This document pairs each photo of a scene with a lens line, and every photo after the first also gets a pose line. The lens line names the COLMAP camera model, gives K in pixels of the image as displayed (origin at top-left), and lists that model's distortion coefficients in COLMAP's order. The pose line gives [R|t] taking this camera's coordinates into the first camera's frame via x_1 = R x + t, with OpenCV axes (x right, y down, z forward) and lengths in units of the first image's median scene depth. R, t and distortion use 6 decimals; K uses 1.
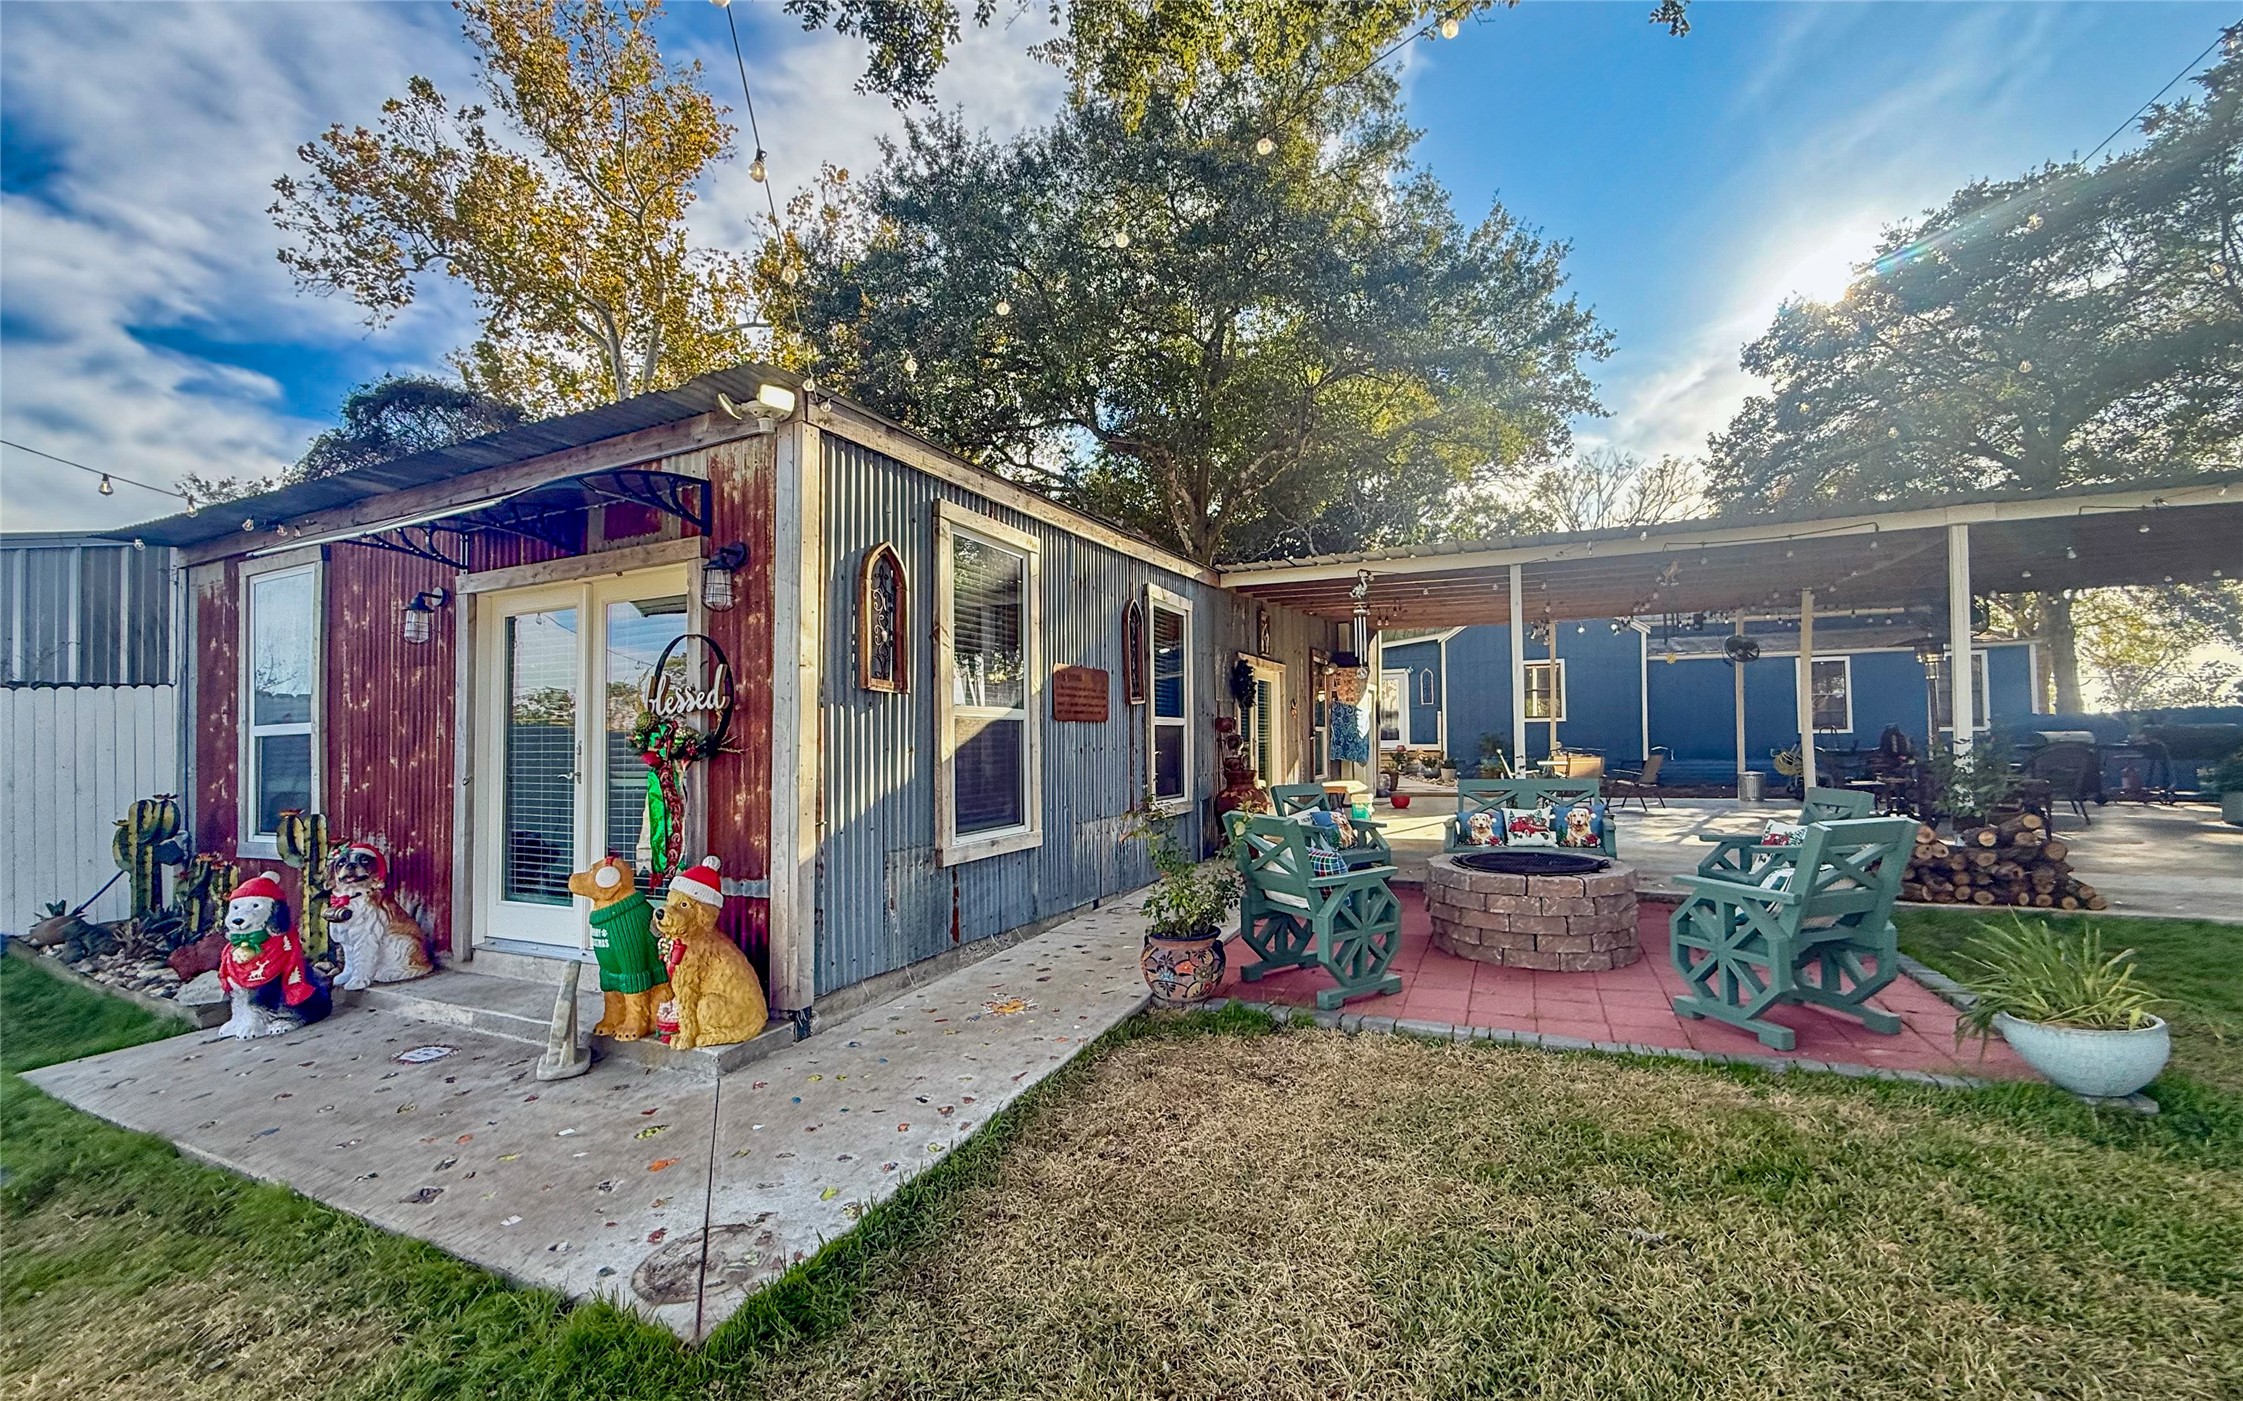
lens RADIAL K [[1115.0, 0, 1121.5], [0, 1115.0, 700.5], [0, 0, 1]] dist [-0.000109, -0.000065]
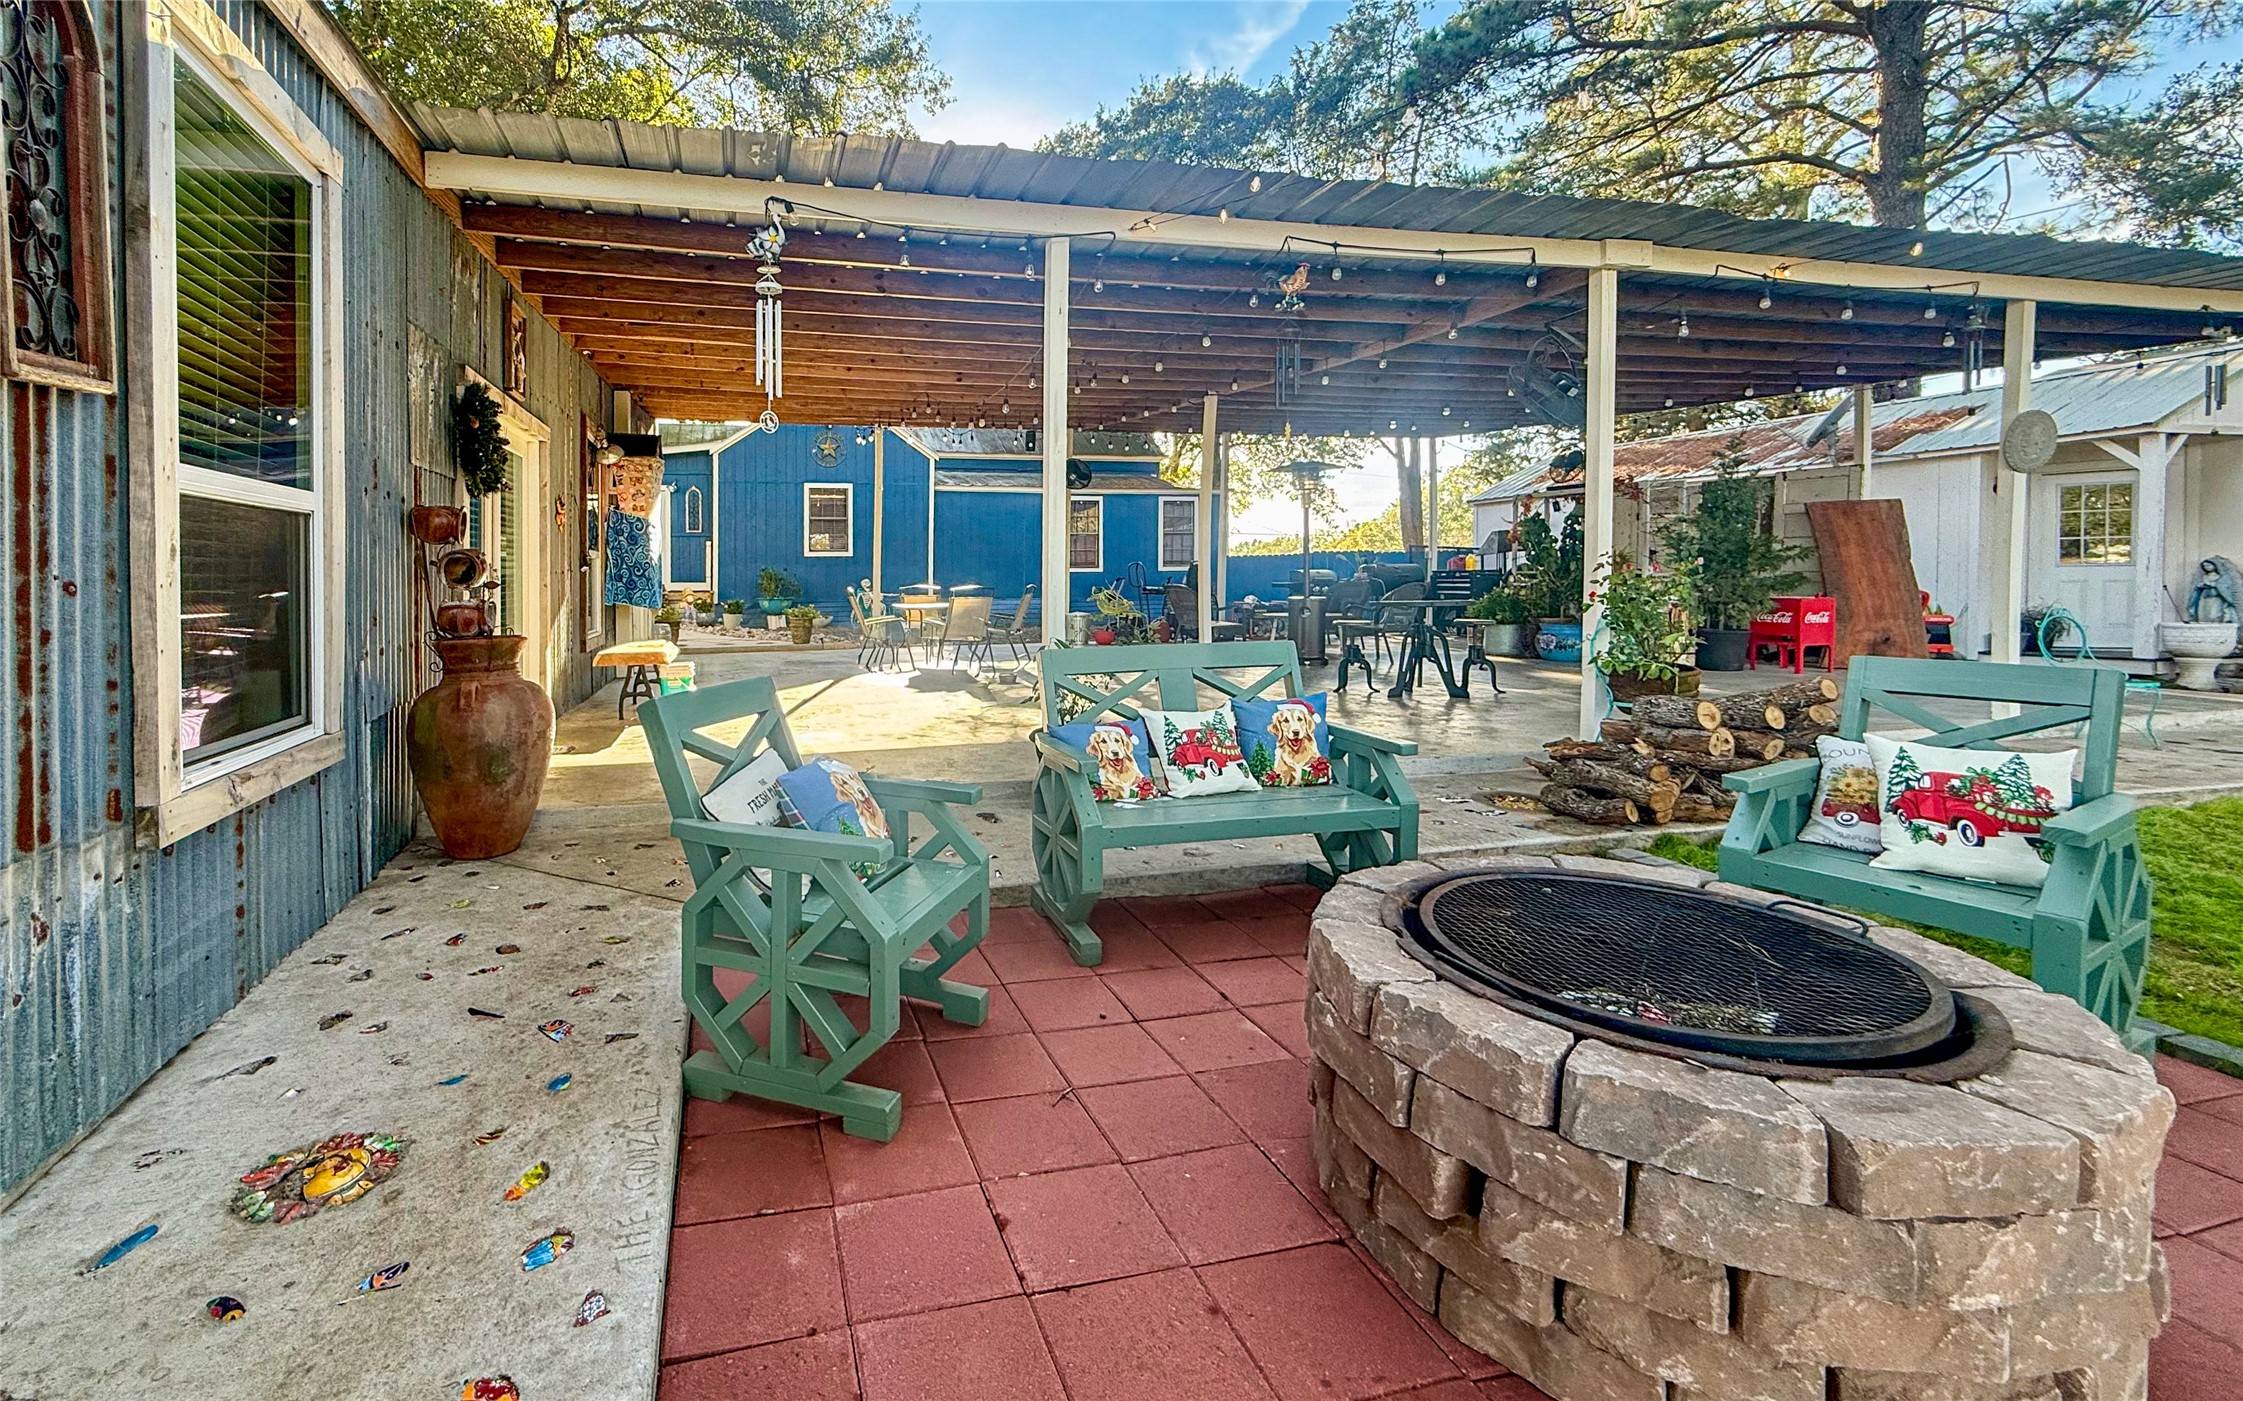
lens RADIAL K [[1235.3, 0, 1121.2], [0, 1235.3, 582.2], [0, 0, 1]] dist [0.016401, -0.000088]
pose [[0.810829, -0.000152, 0.585284, 0.030229], [-0.021833, 0.999296, 0.030506, 0.023017], [-0.584876, -0.037514, 0.810255, 0.482338]]
